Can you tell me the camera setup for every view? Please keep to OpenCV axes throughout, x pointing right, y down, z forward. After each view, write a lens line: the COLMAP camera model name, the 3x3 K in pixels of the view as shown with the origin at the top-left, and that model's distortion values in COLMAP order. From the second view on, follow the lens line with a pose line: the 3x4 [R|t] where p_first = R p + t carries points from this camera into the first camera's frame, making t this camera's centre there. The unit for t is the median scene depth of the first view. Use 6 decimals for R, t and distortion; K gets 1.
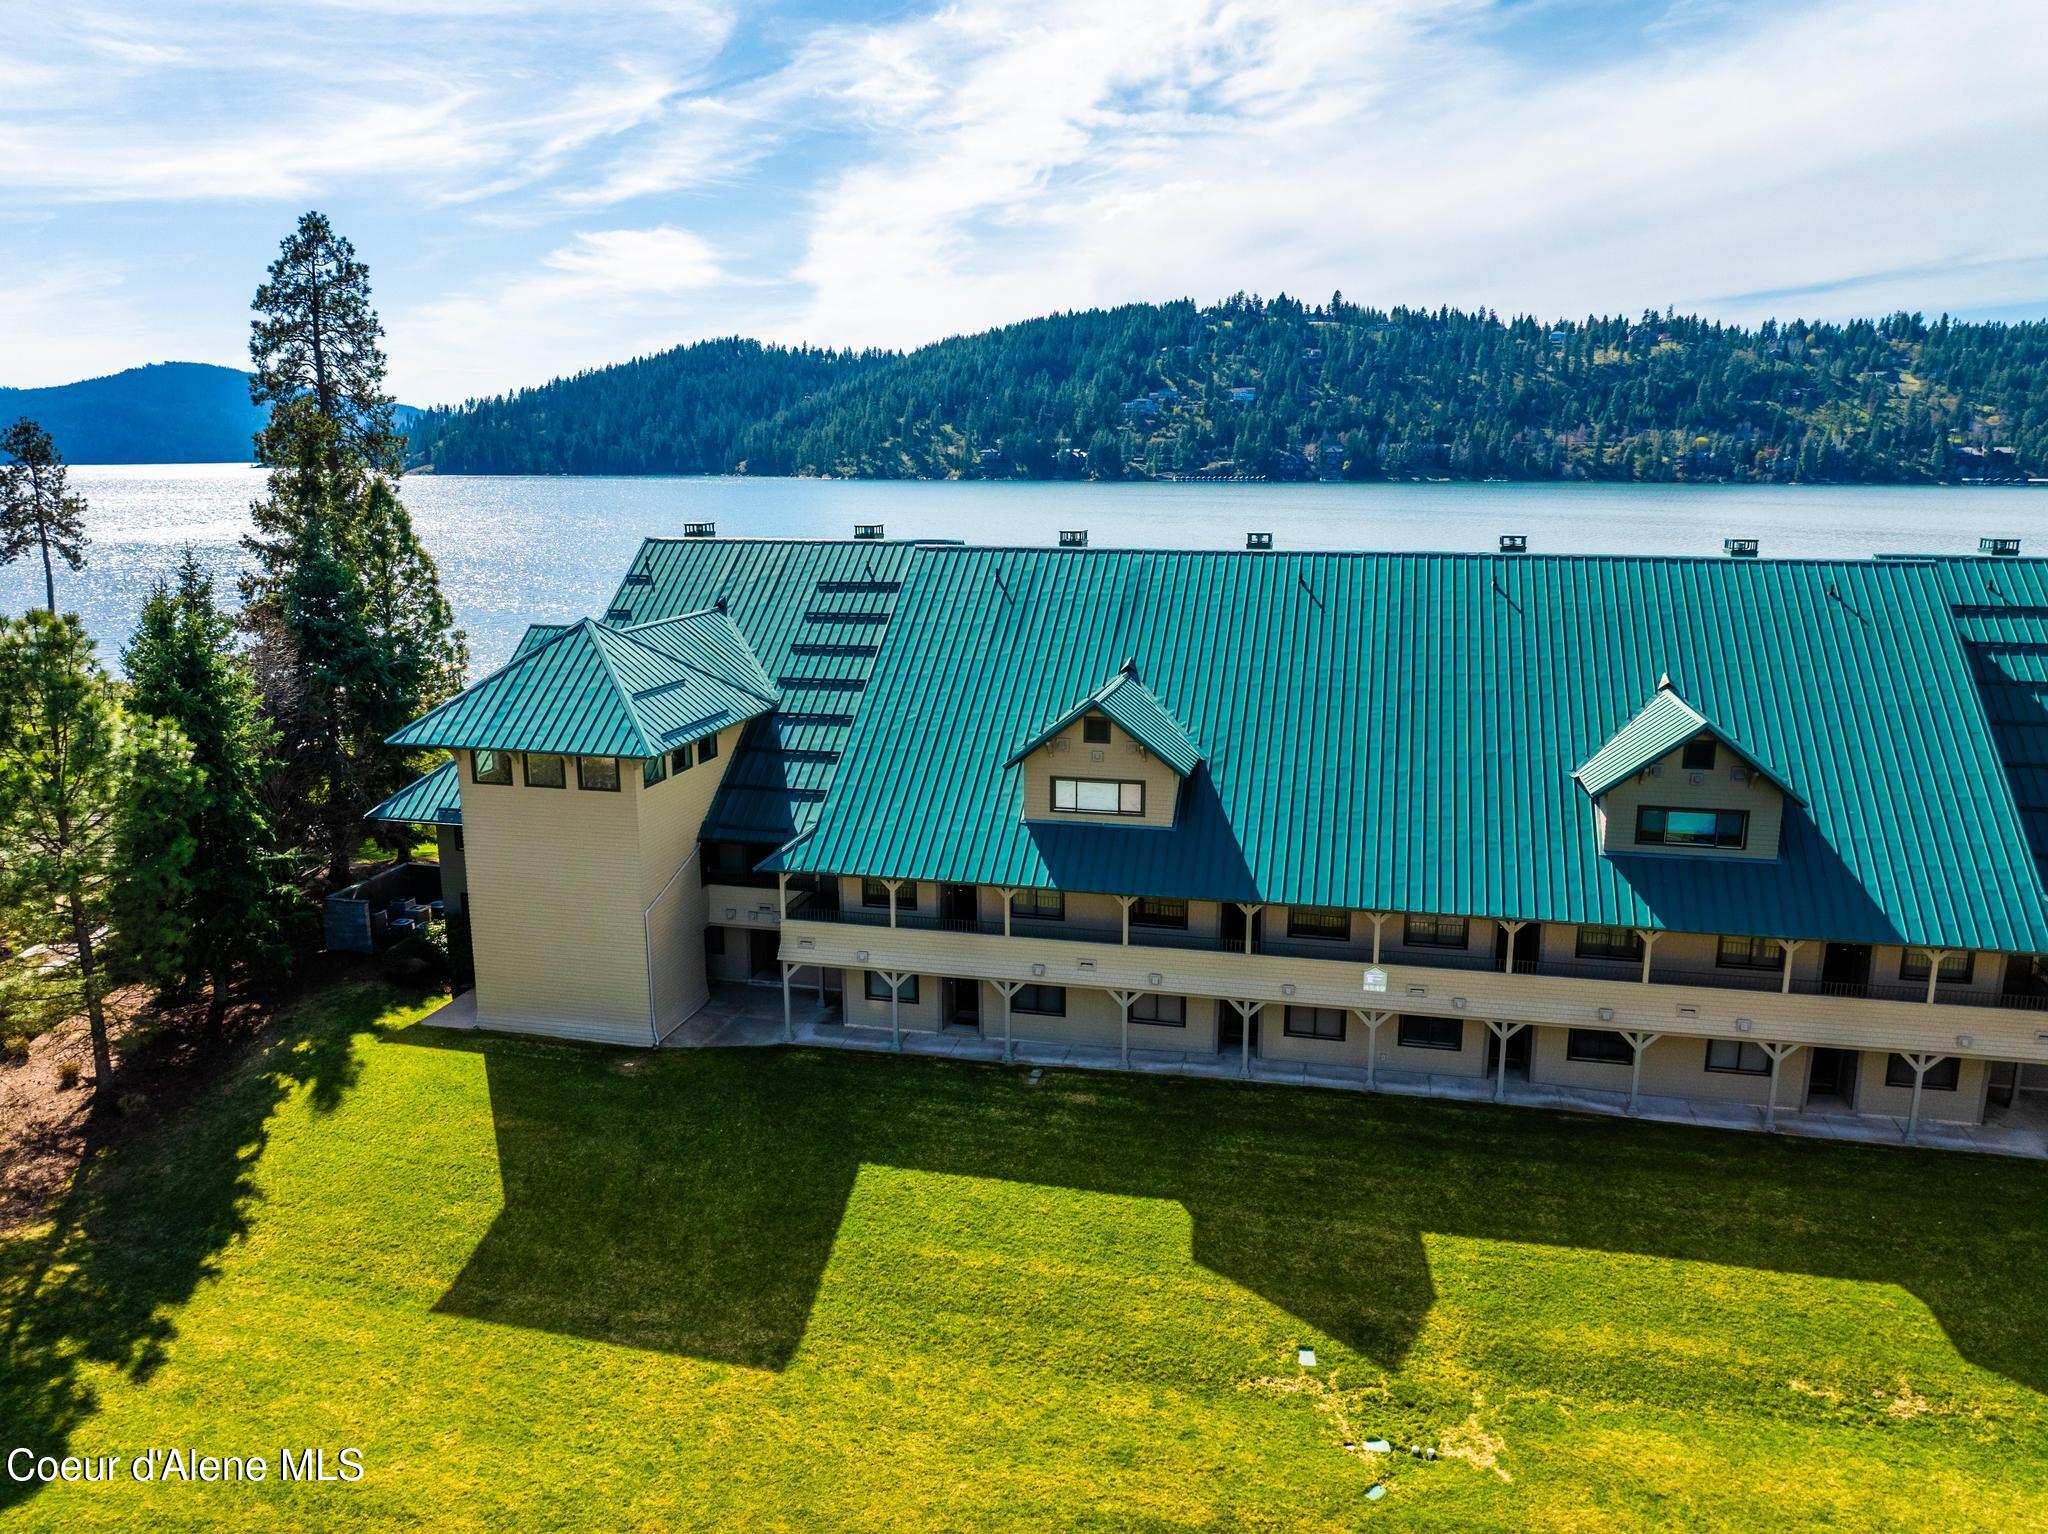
lens RADIAL K [[1433.9, 0, 1024.0], [0, 1433.9, 767.0], [0, 0, 1]] dist [-0.030755, -0.007071]
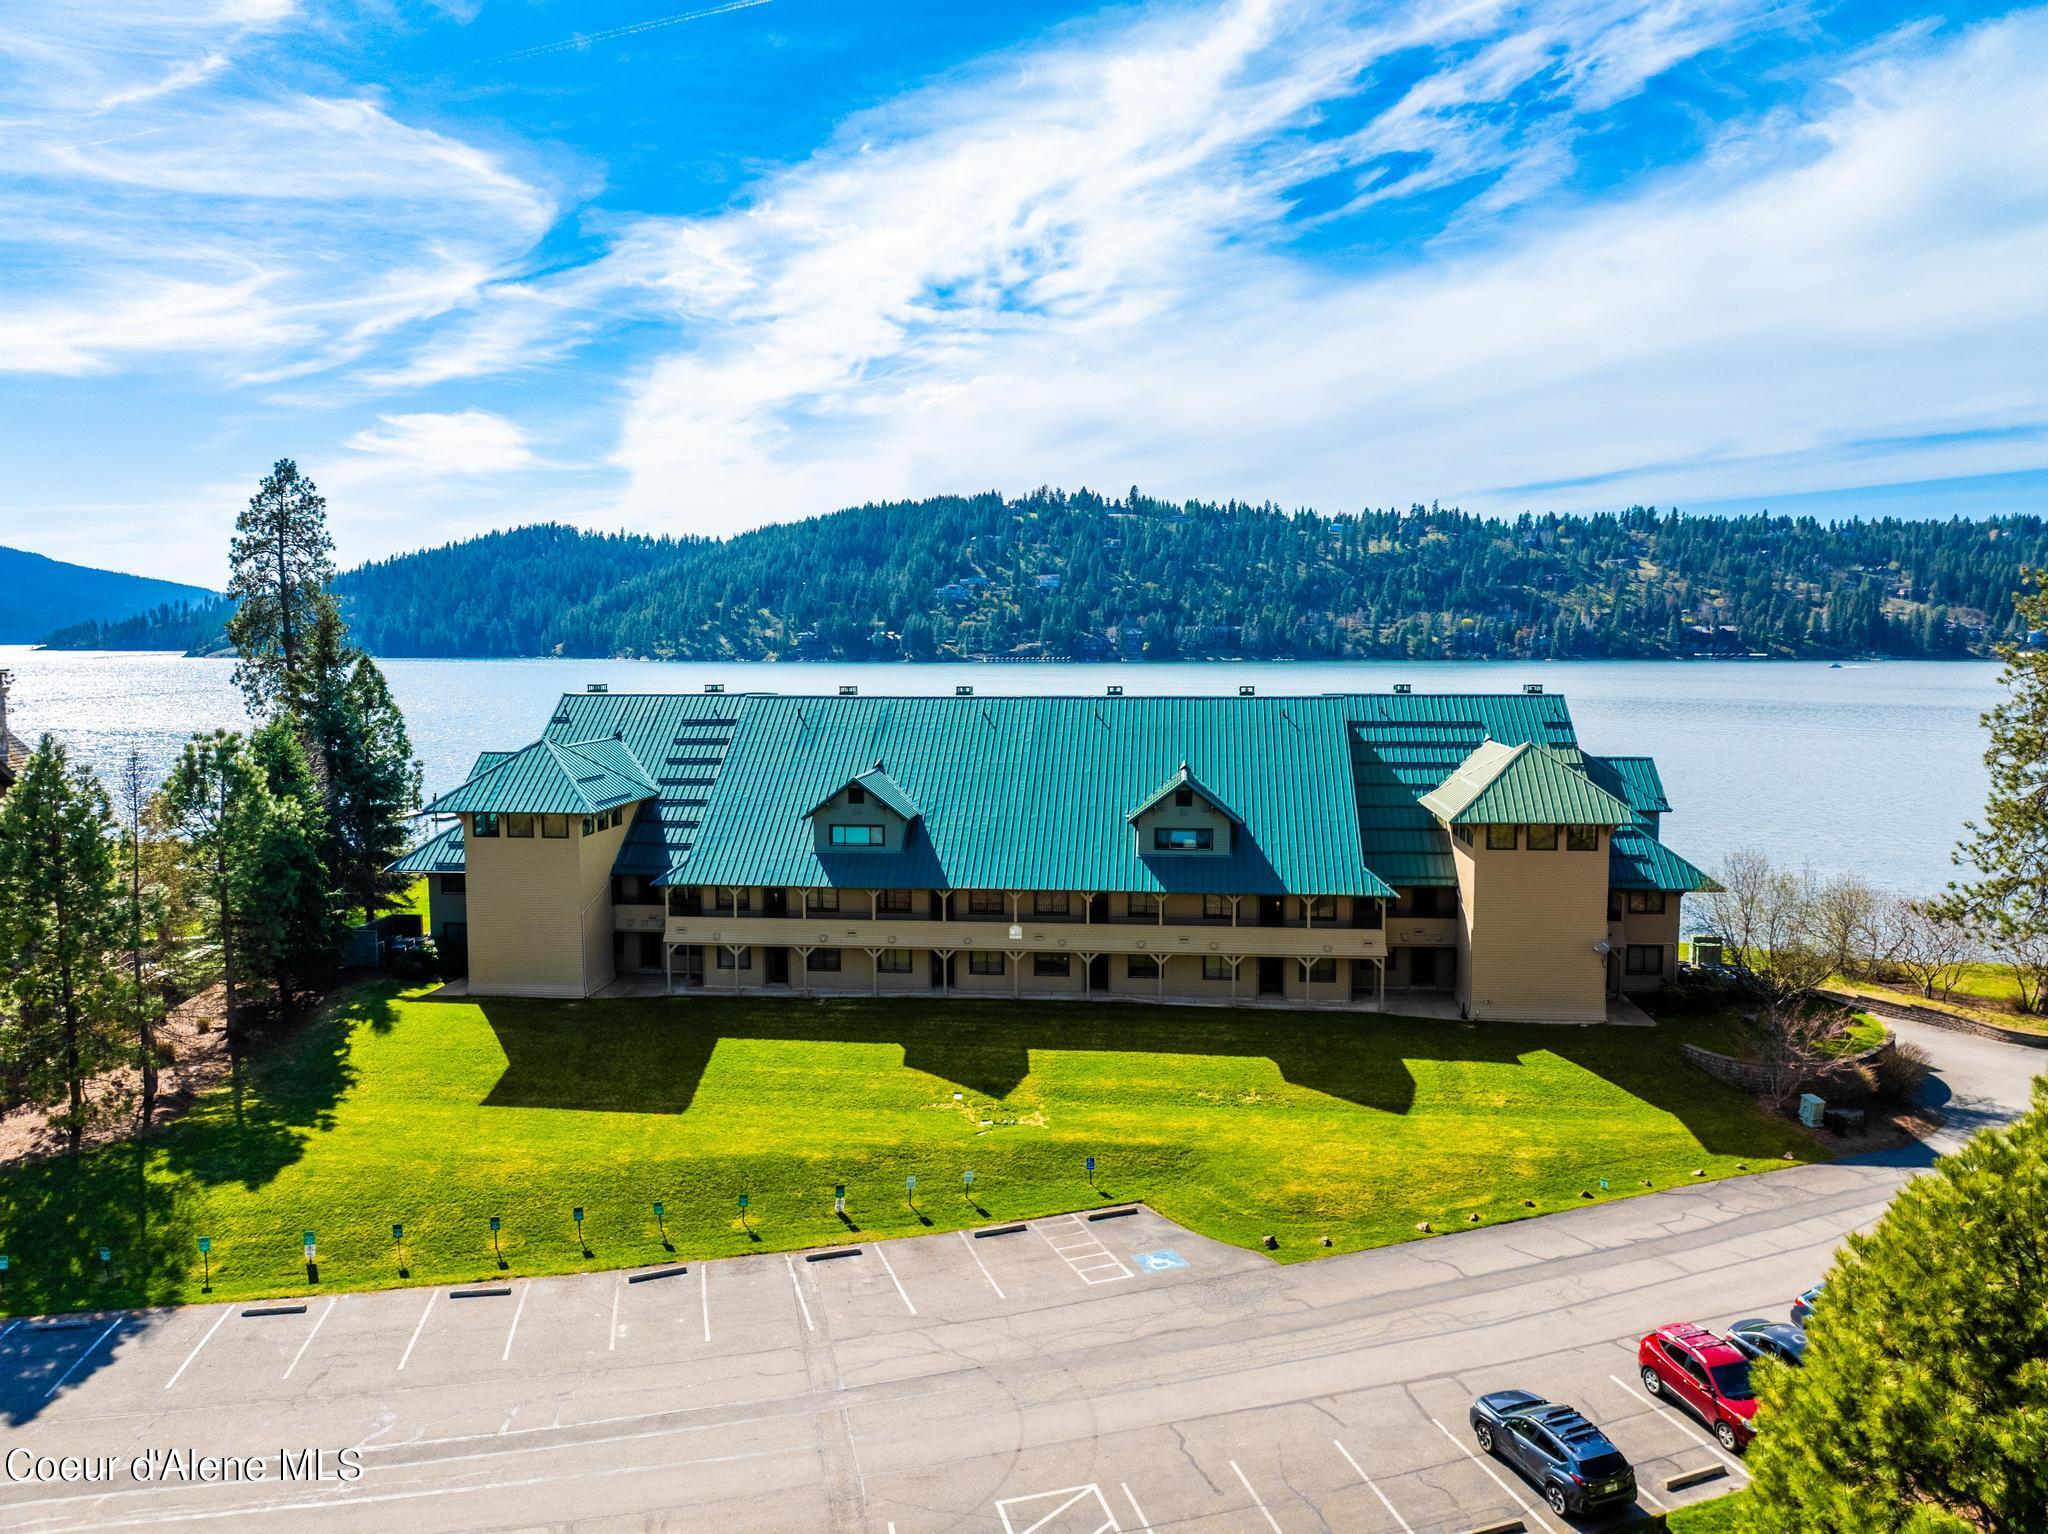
lens RADIAL K [[1454.5, 0, 1024.0], [0, 1454.5, 767.0], [0, 0, 1]] dist [0.001672, -0.082884]
pose [[0.992405, -0.012324, 0.122396, 0.002130], [0.027575, 0.991936, -0.123703, 0.009066], [-0.119884, 0.126138, 0.984742, -0.042066]]
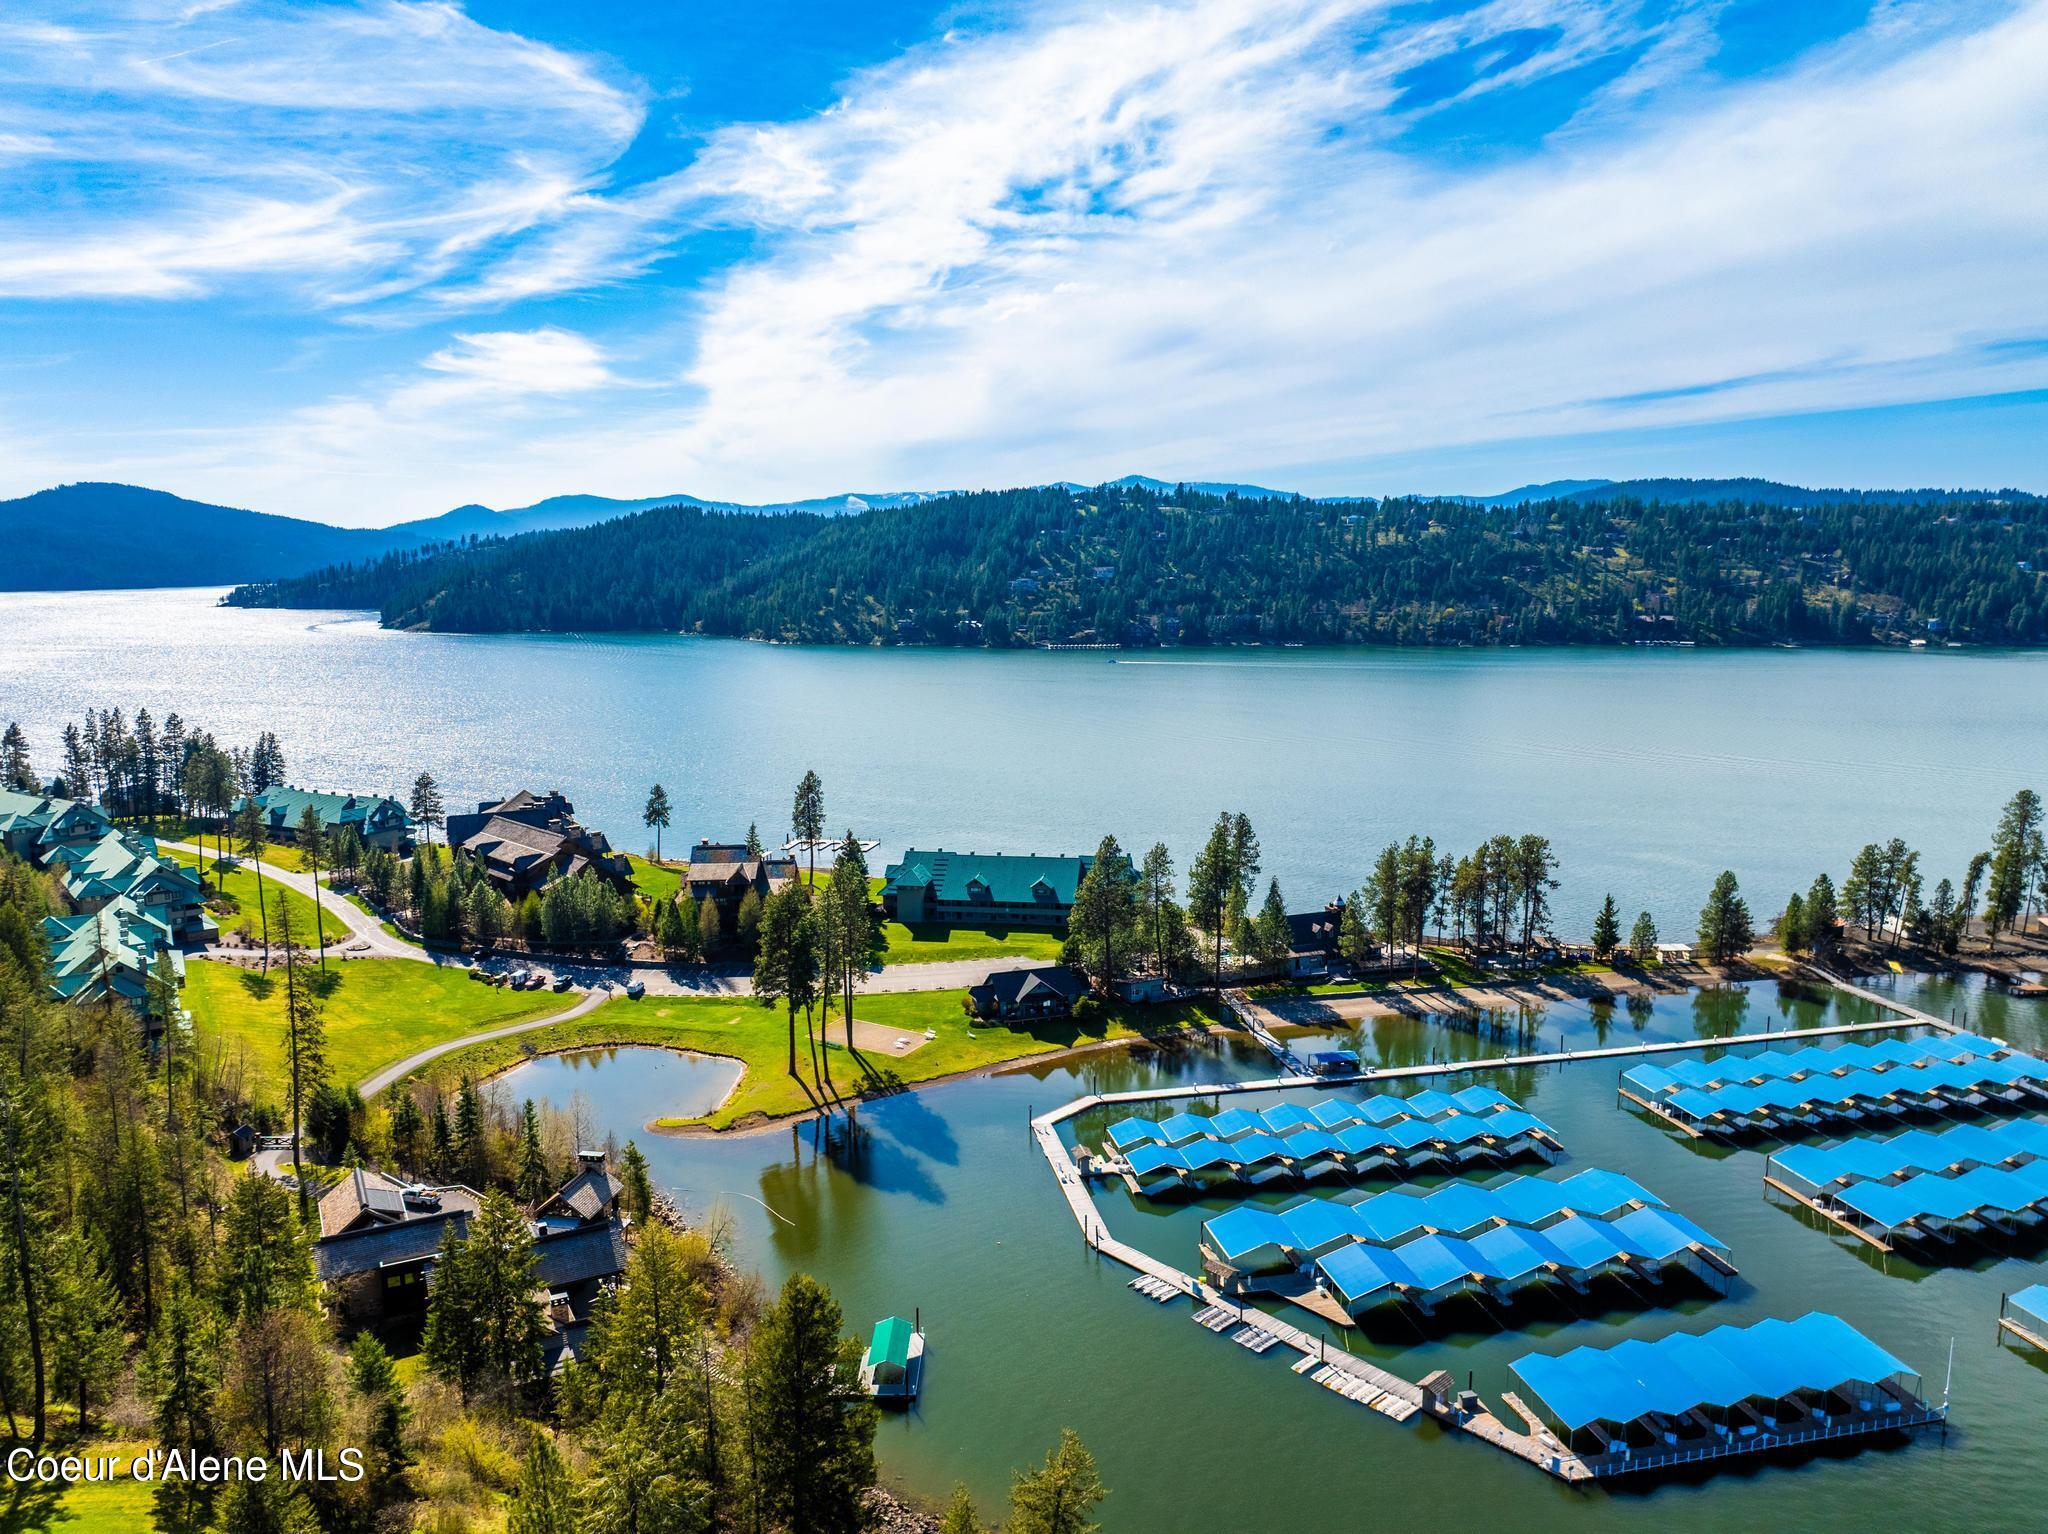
lens RADIAL K [[1674.0, 0, 1024.0], [0, 1674.0, 767.0], [0, 0, 1]] dist [-0.049222, -0.011239]
pose [[0.997864, -0.016801, 0.063135, -0.015355], [0.020303, 0.998267, -0.055237, -0.008366], [-0.062098, 0.056400, 0.996475, -0.496447]]
